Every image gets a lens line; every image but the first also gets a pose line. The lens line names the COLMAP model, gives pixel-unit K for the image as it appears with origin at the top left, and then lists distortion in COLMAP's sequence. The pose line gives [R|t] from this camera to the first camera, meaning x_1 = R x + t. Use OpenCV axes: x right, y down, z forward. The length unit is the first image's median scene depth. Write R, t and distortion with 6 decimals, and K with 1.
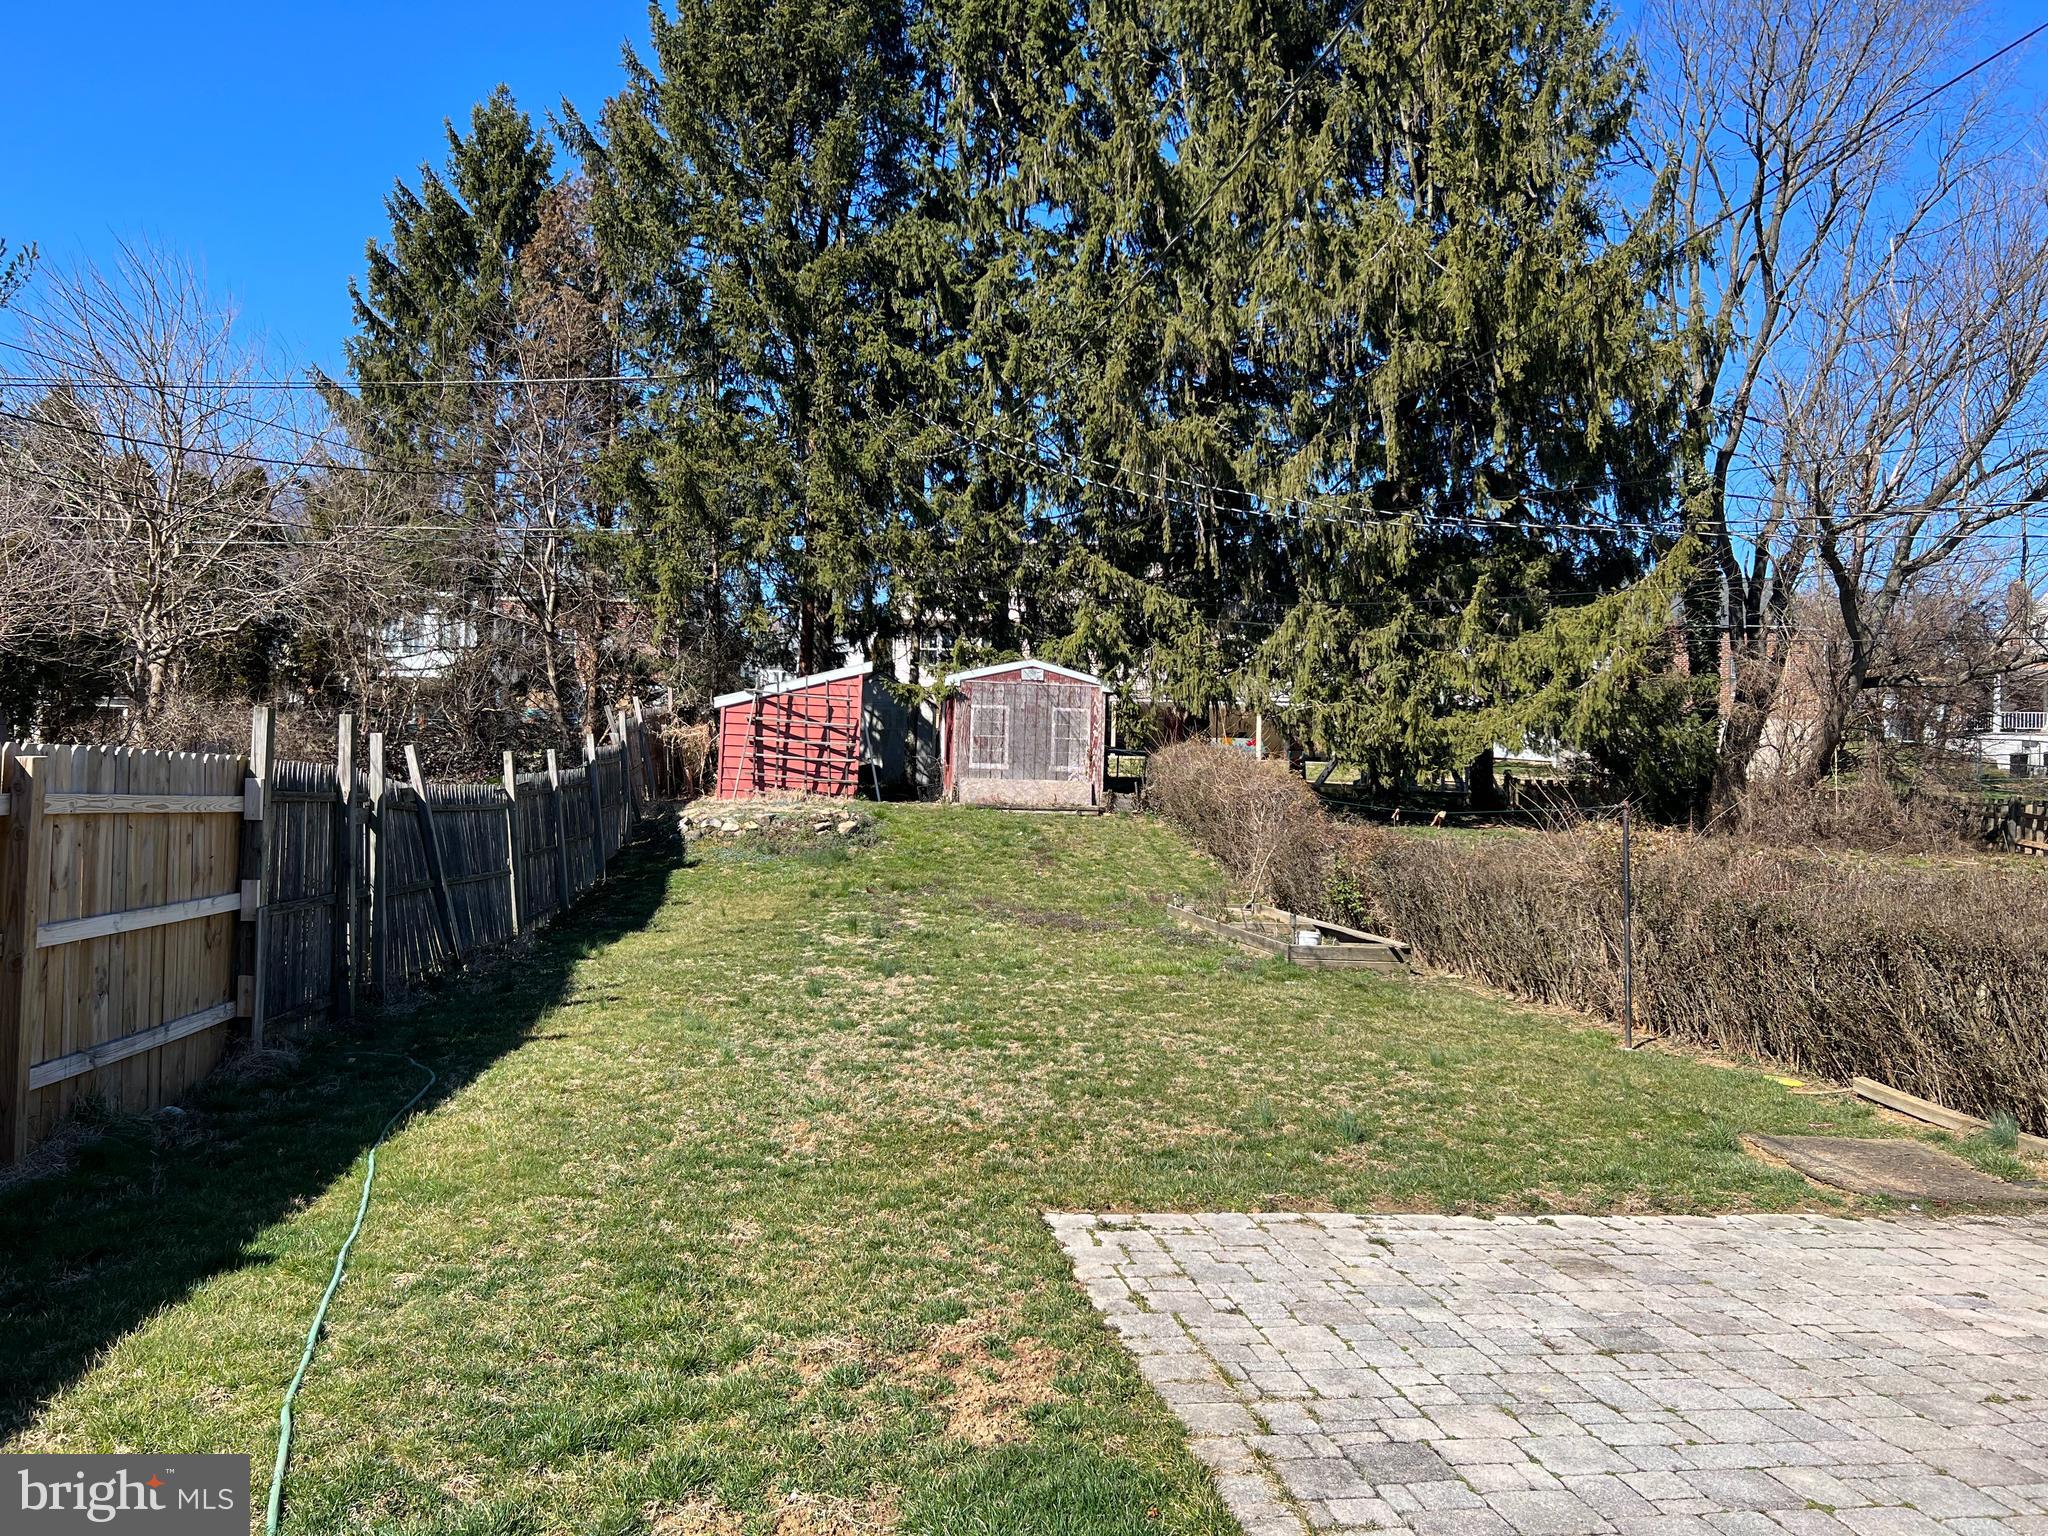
lens RADIAL K [[1580.4, 0, 1029.4], [0, 1580.4, 759.5], [0, 0, 1]] dist [0.005717, -0.005328]
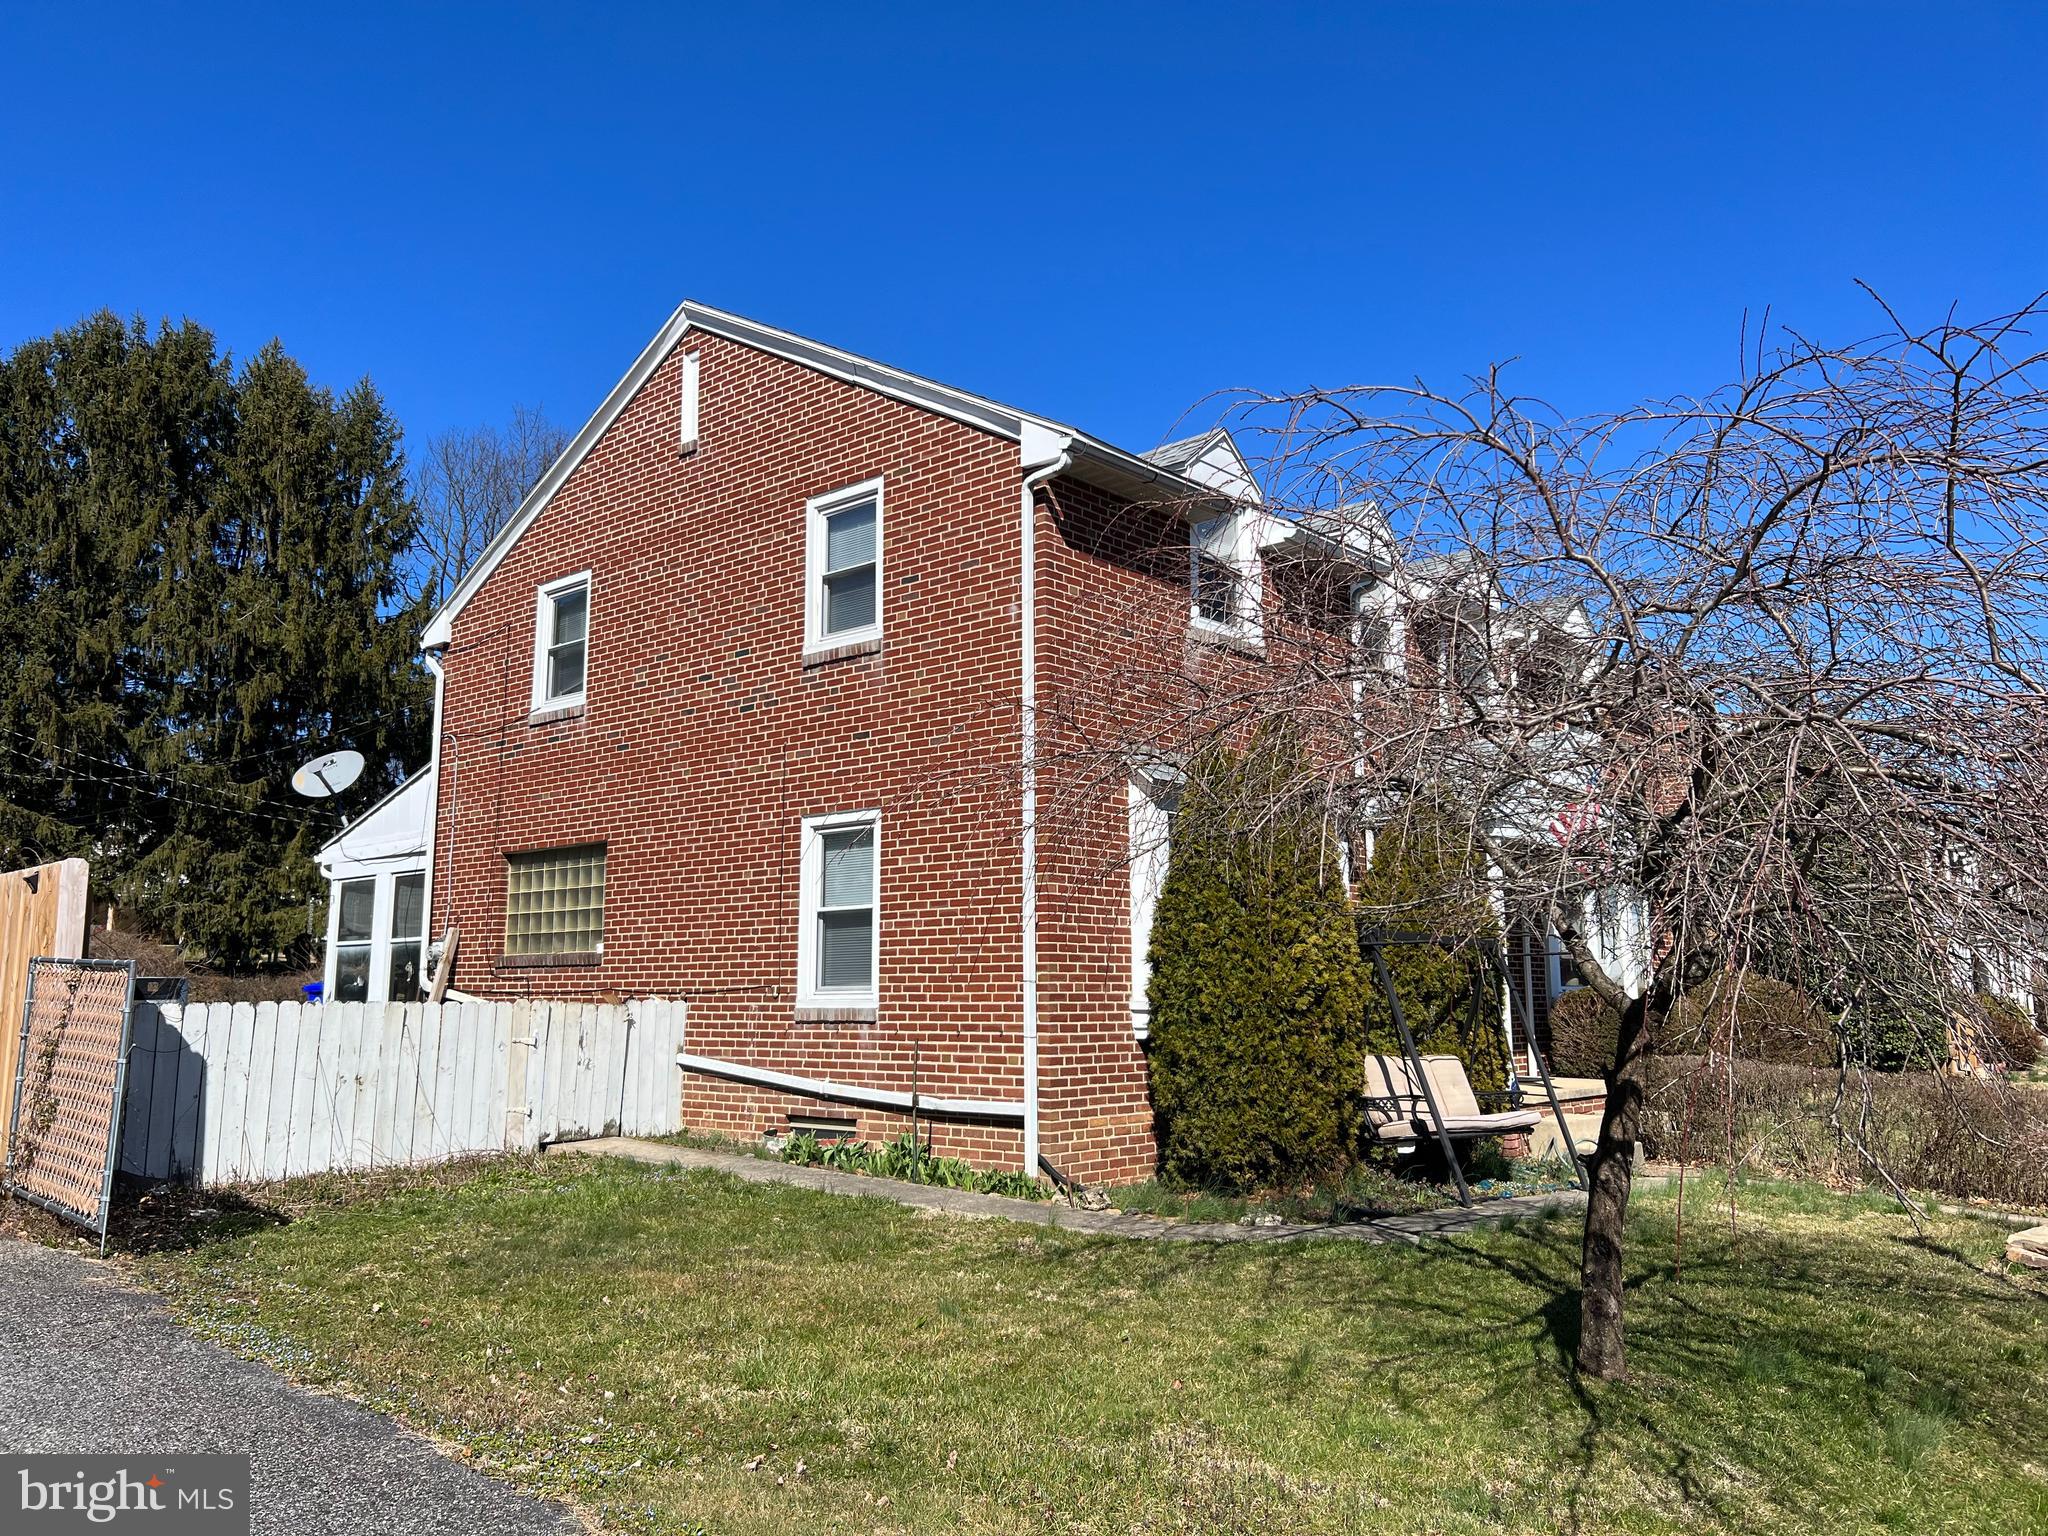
lens RADIAL K [[1580.4, 0, 1035.0], [0, 1580.4, 747.6], [0, 0, 1]] dist [0.005717, -0.005328]
pose [[0.761389, 0.074683, 0.643979, -0.169413], [0.010903, 0.991727, -0.127902, 0.017506], [-0.648204, 0.104405, 0.754276, -0.636832]]
